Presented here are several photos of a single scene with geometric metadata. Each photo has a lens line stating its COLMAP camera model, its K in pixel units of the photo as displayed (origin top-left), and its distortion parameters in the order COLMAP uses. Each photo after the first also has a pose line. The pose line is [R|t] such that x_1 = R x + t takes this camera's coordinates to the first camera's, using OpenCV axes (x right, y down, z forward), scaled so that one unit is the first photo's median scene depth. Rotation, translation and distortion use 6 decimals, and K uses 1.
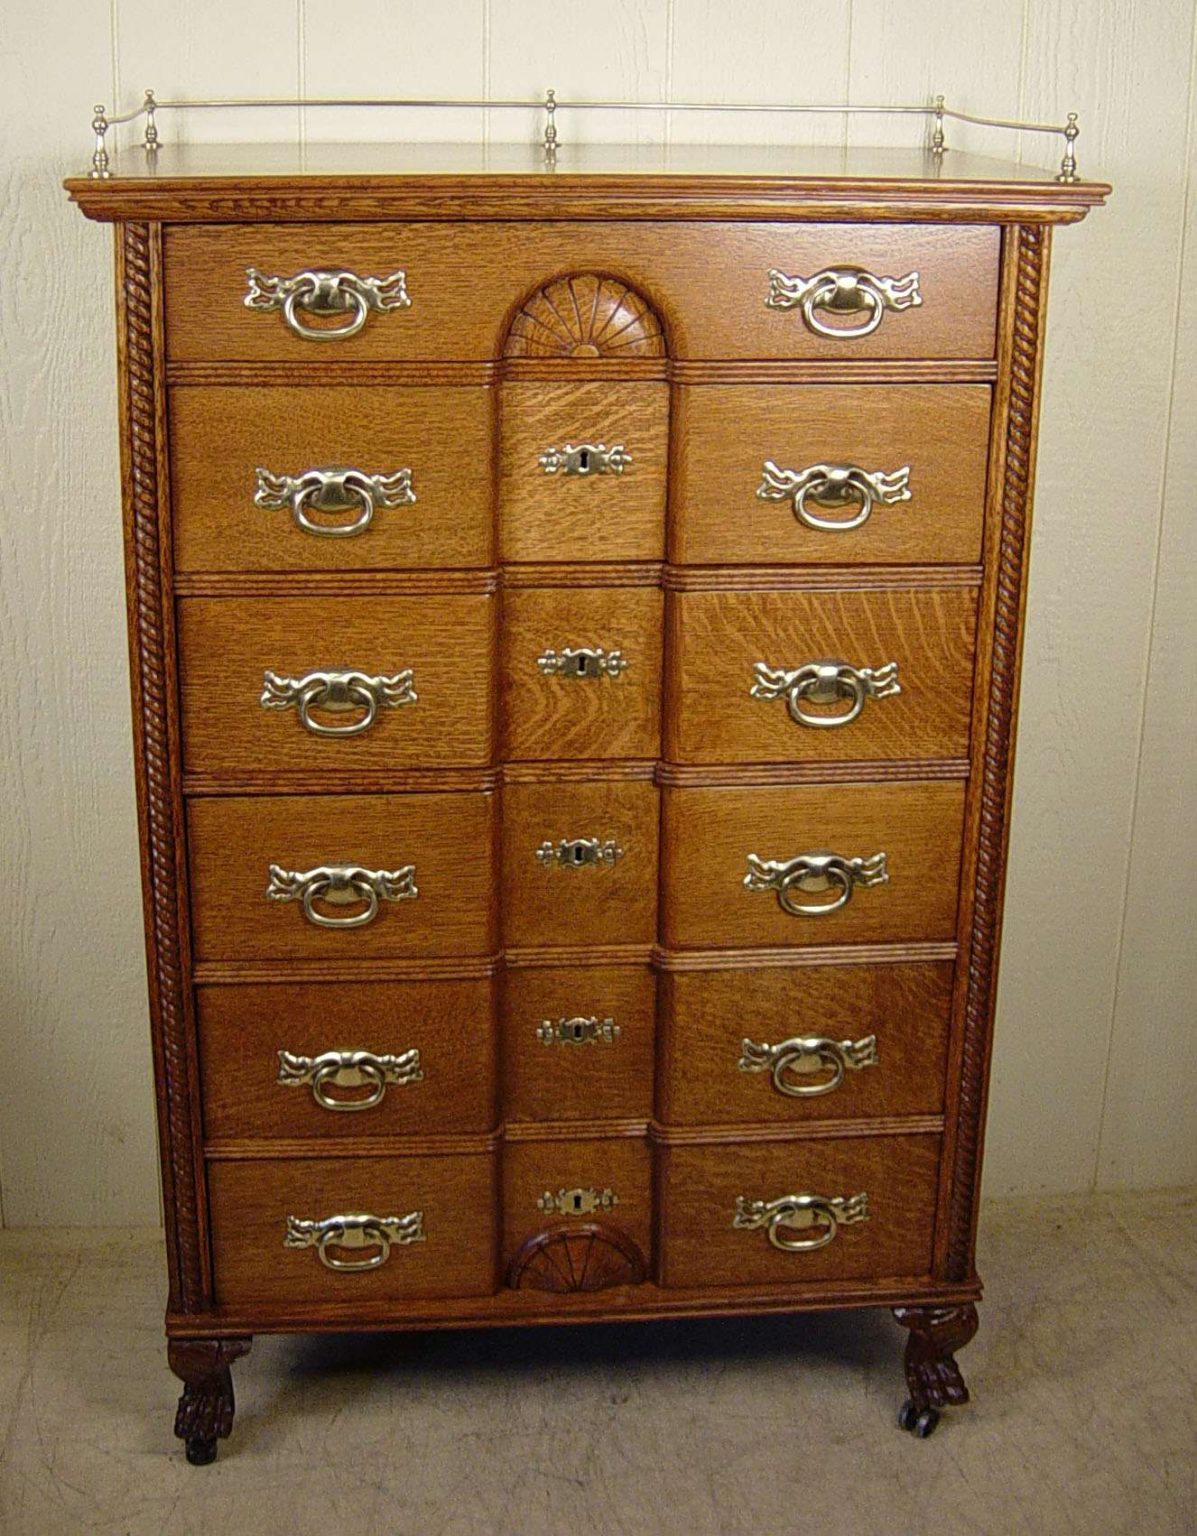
lens RADIAL K [[1861.2, 0, 597.8], [0, 1861.2, 747.8], [0, 0, 1]] dist [-0.125756, 0.086529]
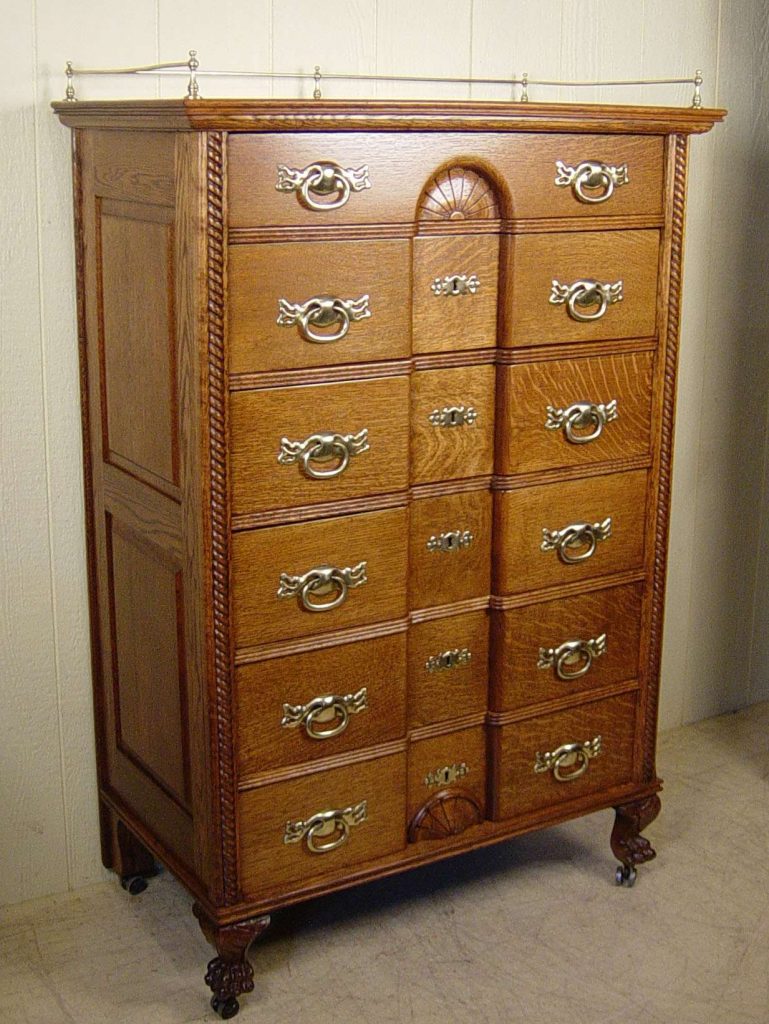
lens RADIAL K [[1442.1, 0, 384.5], [0, 1442.1, 512.0], [0, 0, 1]] dist [-0.104882, -0.109586]
pose [[0.891716, -0.116718, 0.437286, -0.586628], [0.124449, 0.992165, 0.011046, 0.012893], [-0.435149, 0.044570, 0.899255, -0.049810]]
